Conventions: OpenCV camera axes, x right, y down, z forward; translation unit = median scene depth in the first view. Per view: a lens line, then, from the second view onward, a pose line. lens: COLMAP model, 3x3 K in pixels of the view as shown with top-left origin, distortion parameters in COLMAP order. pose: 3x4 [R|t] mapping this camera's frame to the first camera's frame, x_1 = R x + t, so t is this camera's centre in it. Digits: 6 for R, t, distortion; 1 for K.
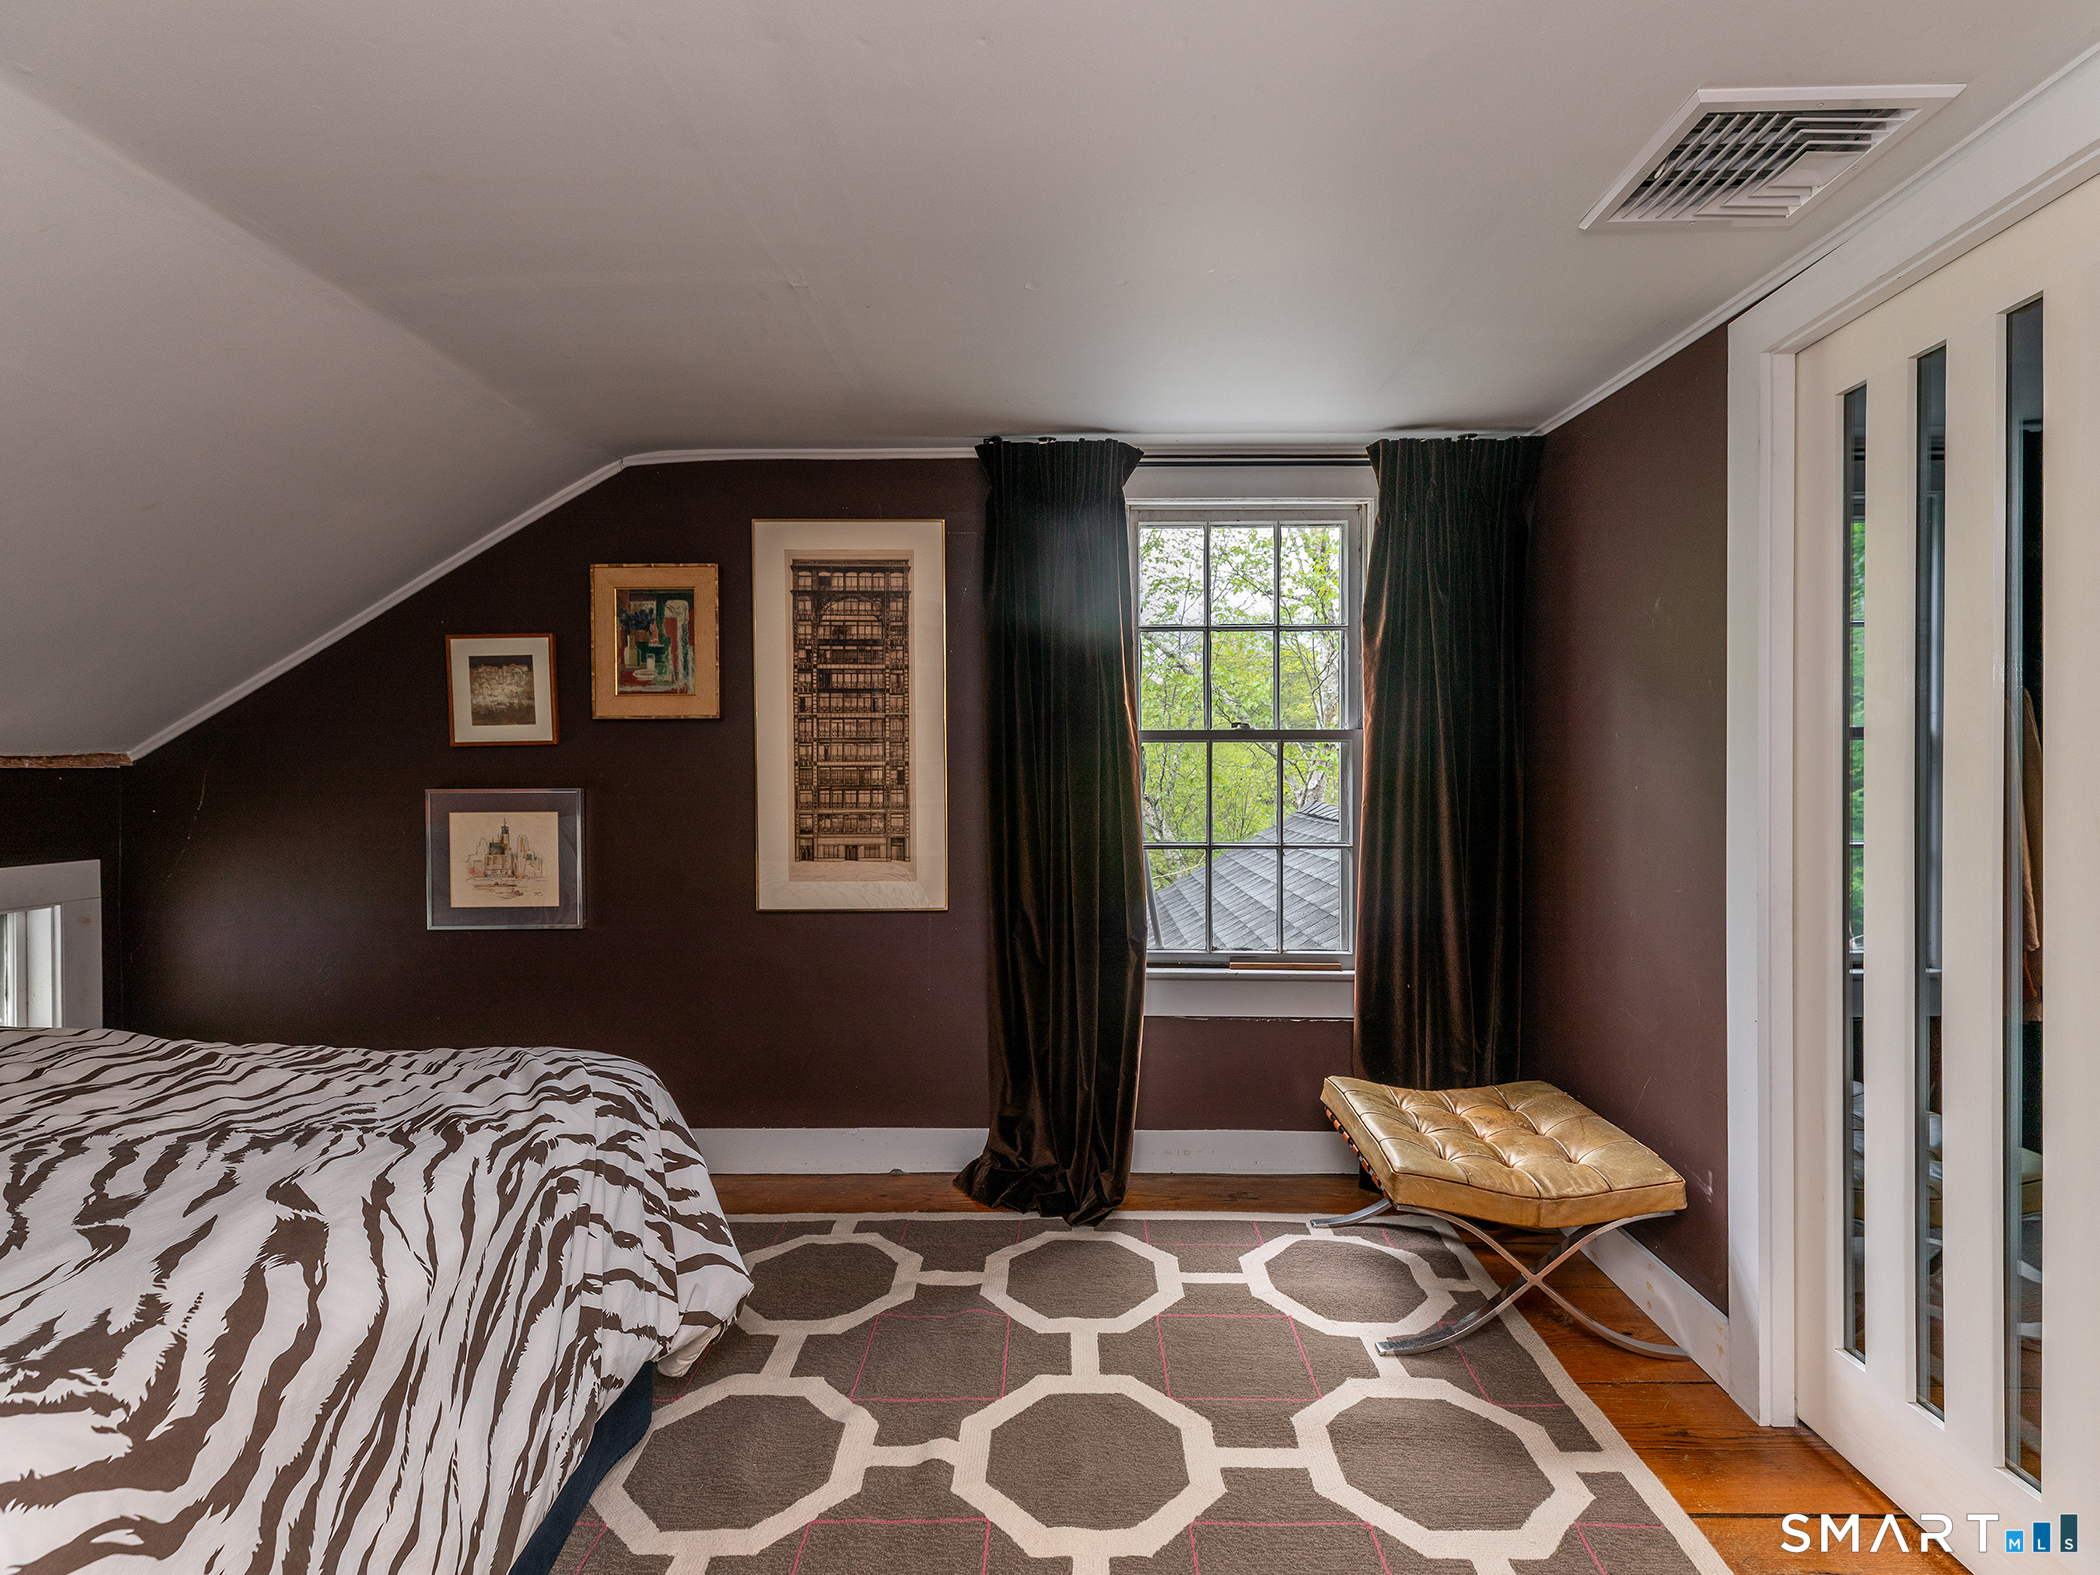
lens RADIAL K [[1050.3, 0, 1050.0], [0, 1050.3, 787.5], [0, 0, 1]] dist [-0.001693, -0.000213]
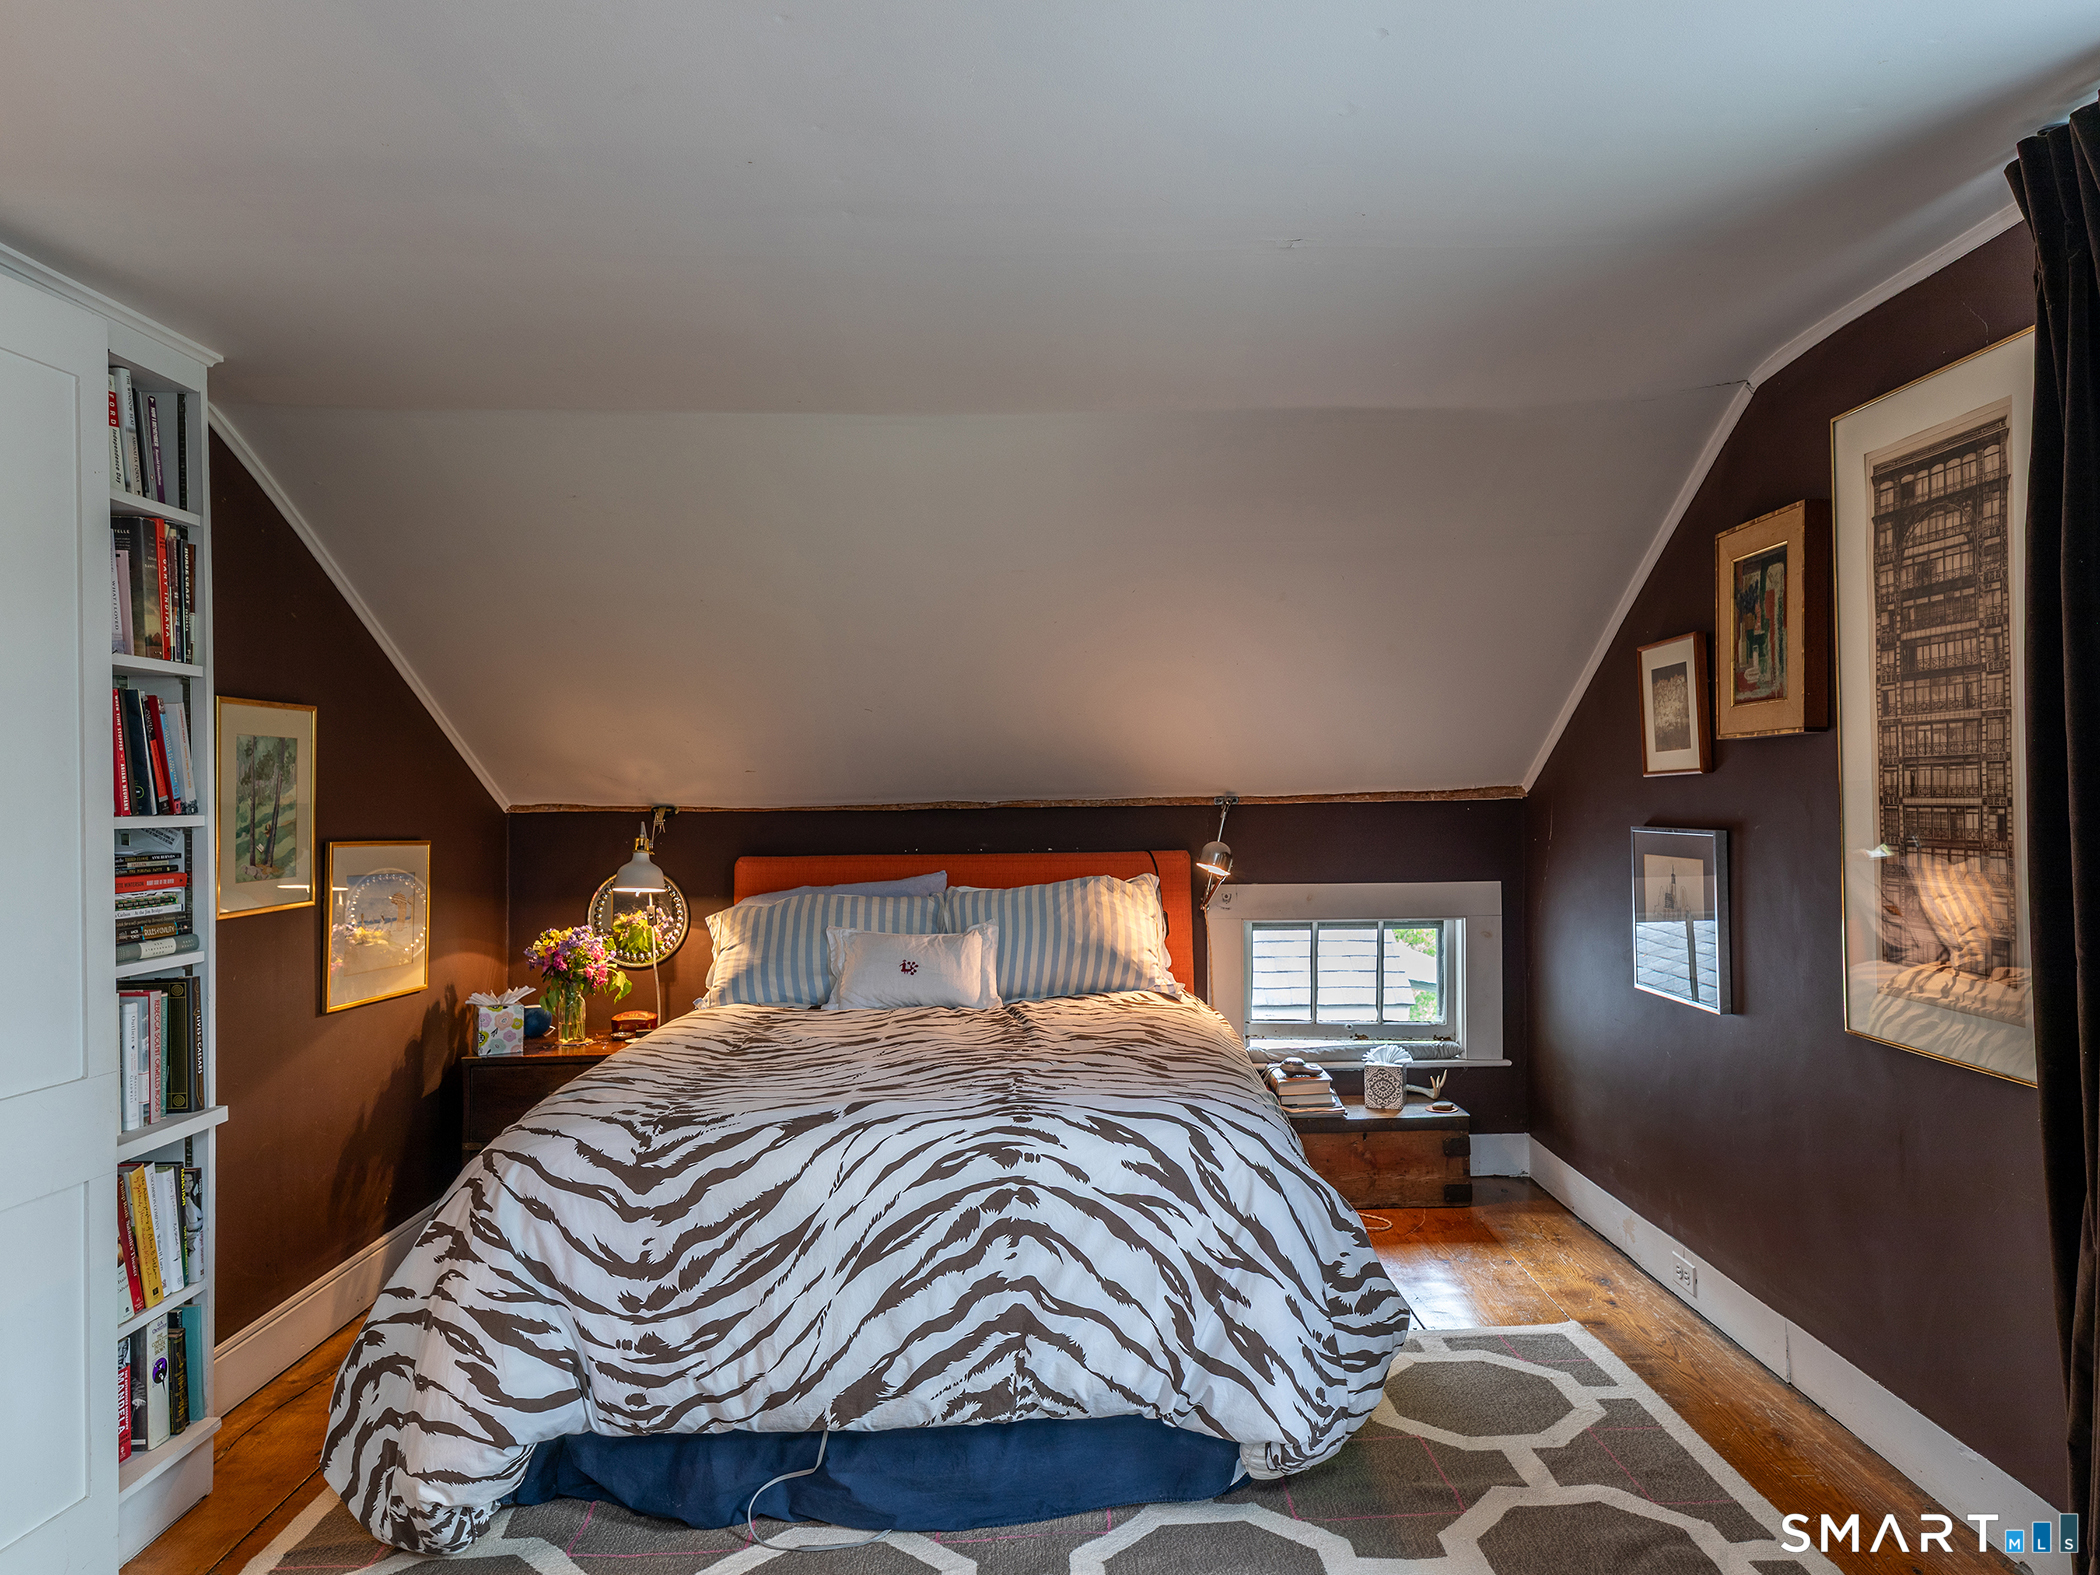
lens RADIAL K [[1310.0, 0, 1050.0], [0, 1310.0, 787.5], [0, 0, 1]] dist [-0.001317, -0.047859]
pose [[0.028348, -0.003126, -0.999593, 0.495121], [0.004250, 0.999986, -0.003007, -0.030225], [0.999589, -0.004163, 0.028361, 0.499252]]
